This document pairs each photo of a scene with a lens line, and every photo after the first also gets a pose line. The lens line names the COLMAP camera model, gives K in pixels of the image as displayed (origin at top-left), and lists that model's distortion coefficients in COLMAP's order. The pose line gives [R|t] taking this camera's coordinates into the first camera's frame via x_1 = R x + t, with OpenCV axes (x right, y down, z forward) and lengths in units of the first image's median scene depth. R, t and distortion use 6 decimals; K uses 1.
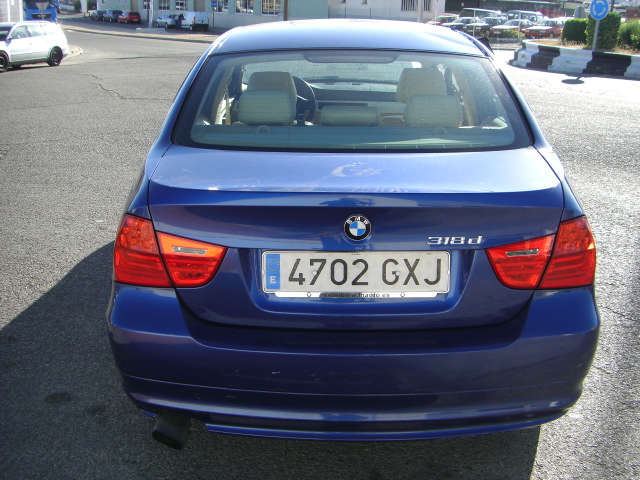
lens RADIAL K [[718.8, 0, 320.0], [0, 718.8, 240.0], [0, 0, 1]] dist [-0.163309, 0.035794]
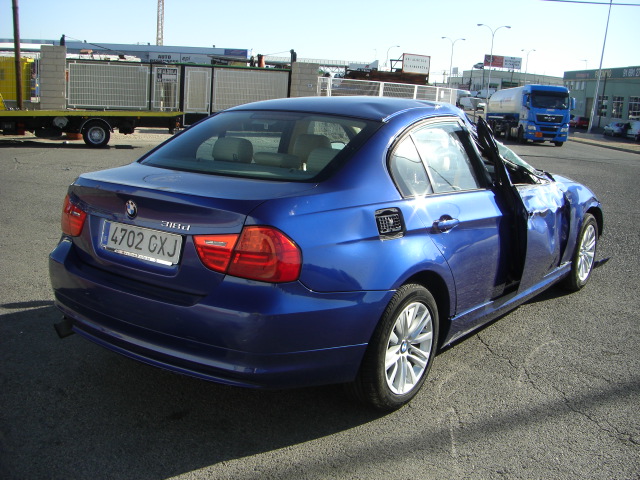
lens RADIAL K [[718.8, 0, 320.0], [0, 718.8, 240.0], [0, 0, 1]] dist [-0.163309, 0.035794]
pose [[0.805013, 0.142401, -0.575913, 1.226087], [-0.222086, 0.972513, -0.069968, 0.063021], [0.550120, 0.184228, 0.814511, -0.018946]]
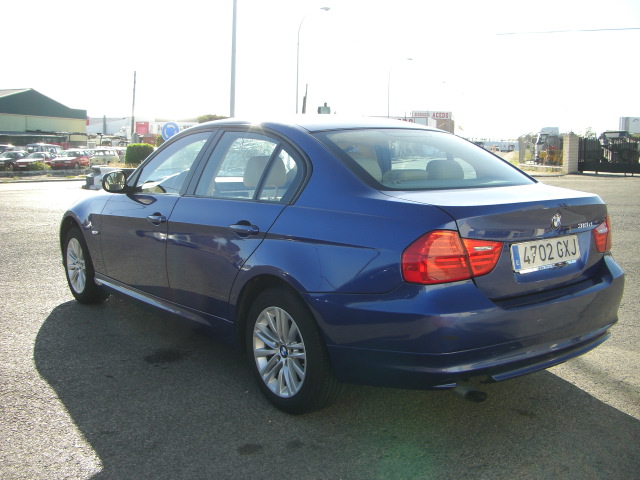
lens RADIAL K [[718.8, 0, 320.0], [0, 718.8, 240.0], [0, 0, 1]] dist [-0.163309, 0.035794]
pose [[0.767013, -0.086944, 0.635713, -1.336849], [0.202825, 0.972827, -0.111666, 0.091609], [-0.608731, 0.214588, 0.763806, 0.097635]]
